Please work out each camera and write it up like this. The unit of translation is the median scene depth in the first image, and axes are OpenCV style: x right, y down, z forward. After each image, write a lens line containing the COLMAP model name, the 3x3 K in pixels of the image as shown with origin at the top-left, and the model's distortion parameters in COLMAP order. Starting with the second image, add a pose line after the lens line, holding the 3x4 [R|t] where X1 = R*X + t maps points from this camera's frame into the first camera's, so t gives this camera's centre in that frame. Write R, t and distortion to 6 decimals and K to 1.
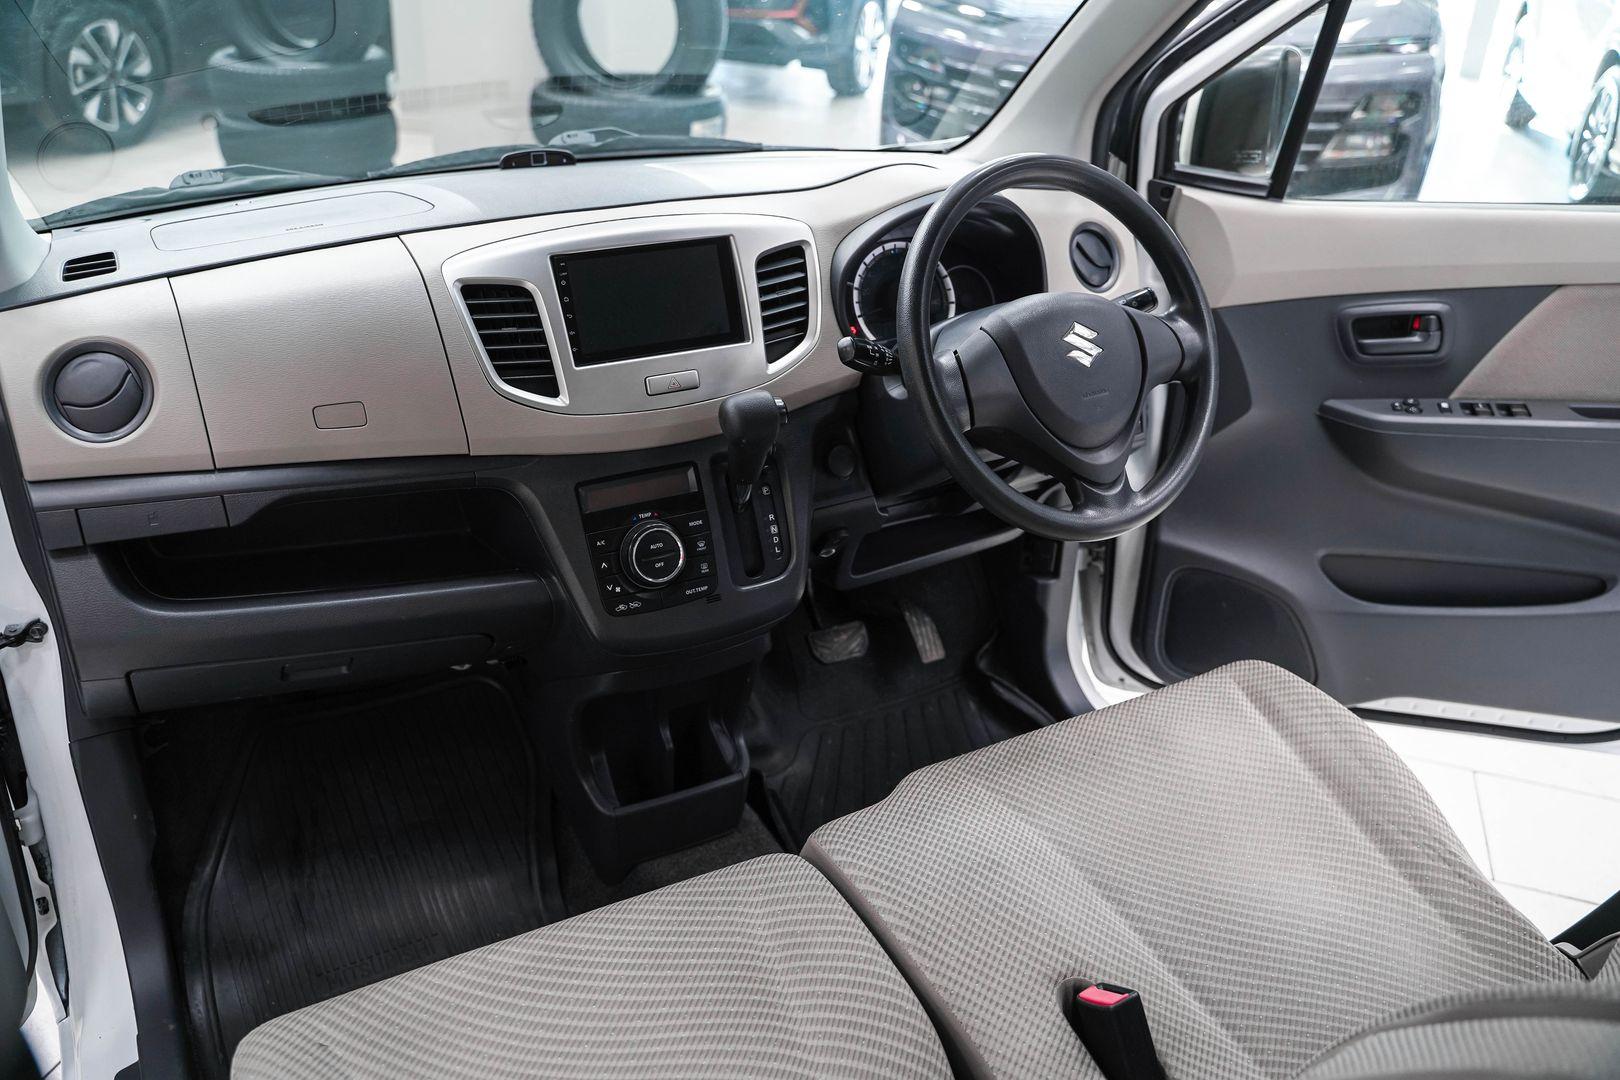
lens RADIAL K [[1326.1, 0, 815.0], [0, 1326.1, 520.9], [0, 0, 1]] dist [-0.095346, 0.124234]
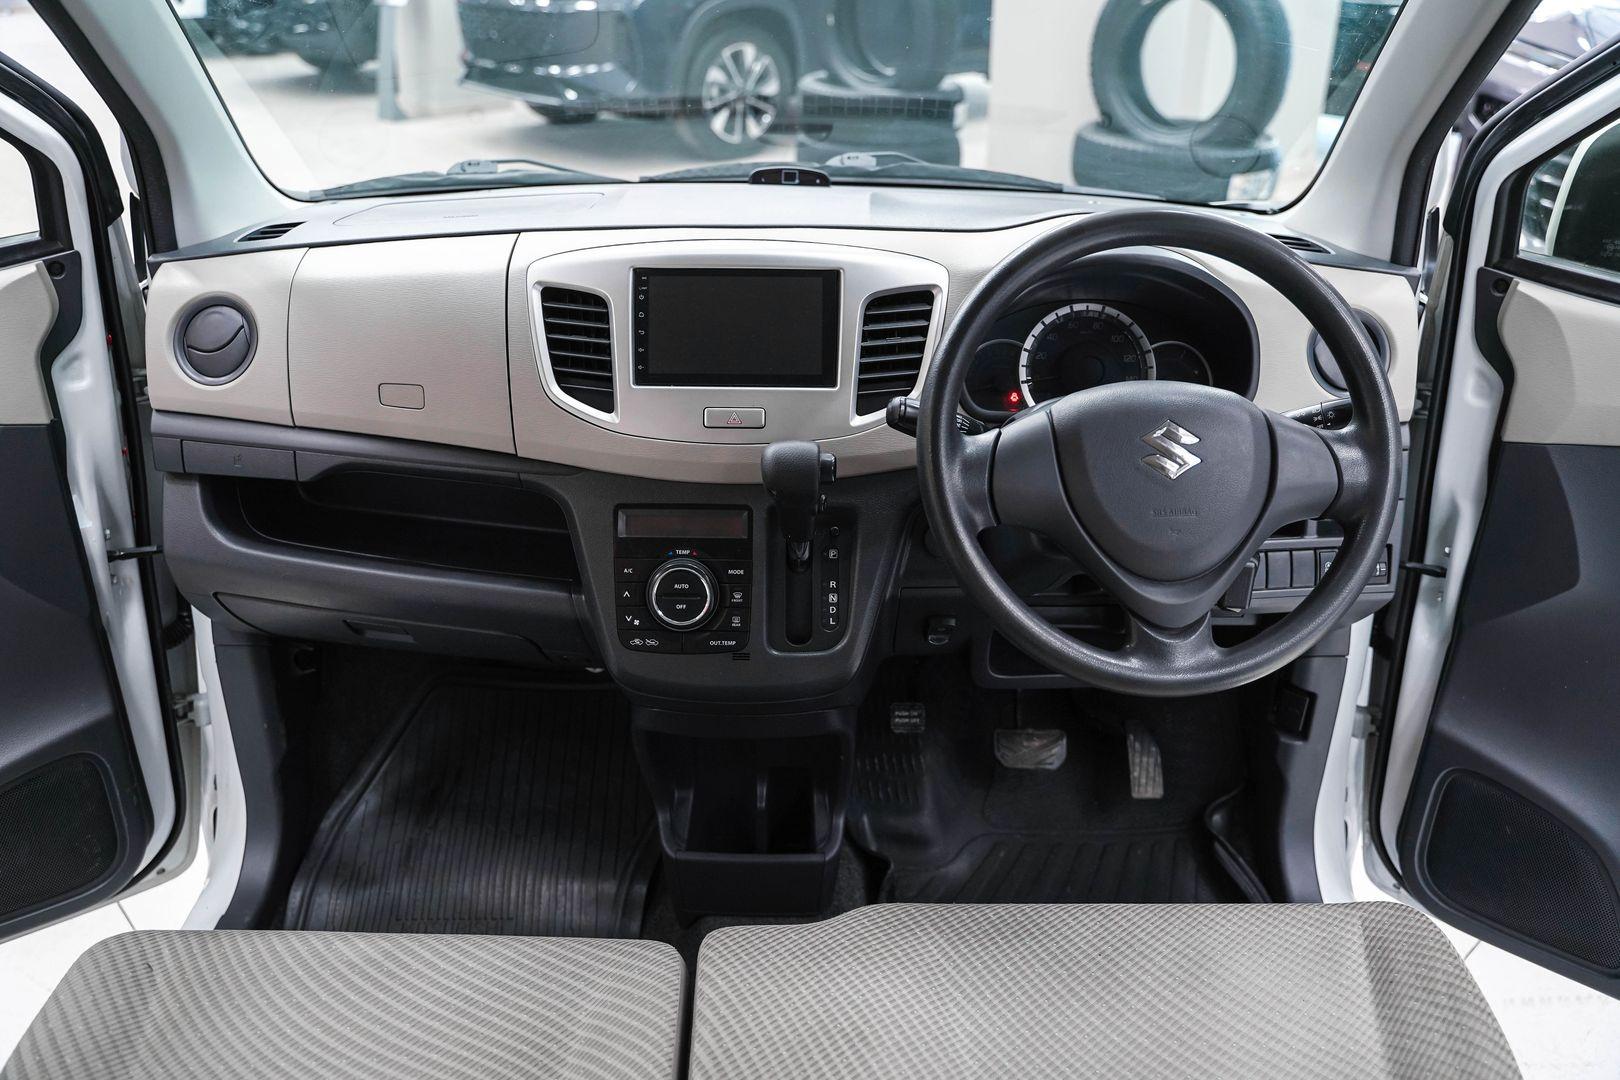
lens RADIAL K [[1326.1, 0, 815.0], [0, 1326.1, 520.9], [0, 0, 1]] dist [-0.095346, 0.124234]
pose [[0.877454, 0.188672, -0.440995, 0.336206], [-0.202740, 0.979110, 0.015501, -0.054883], [0.434707, 0.075805, 0.897376, 0.181061]]
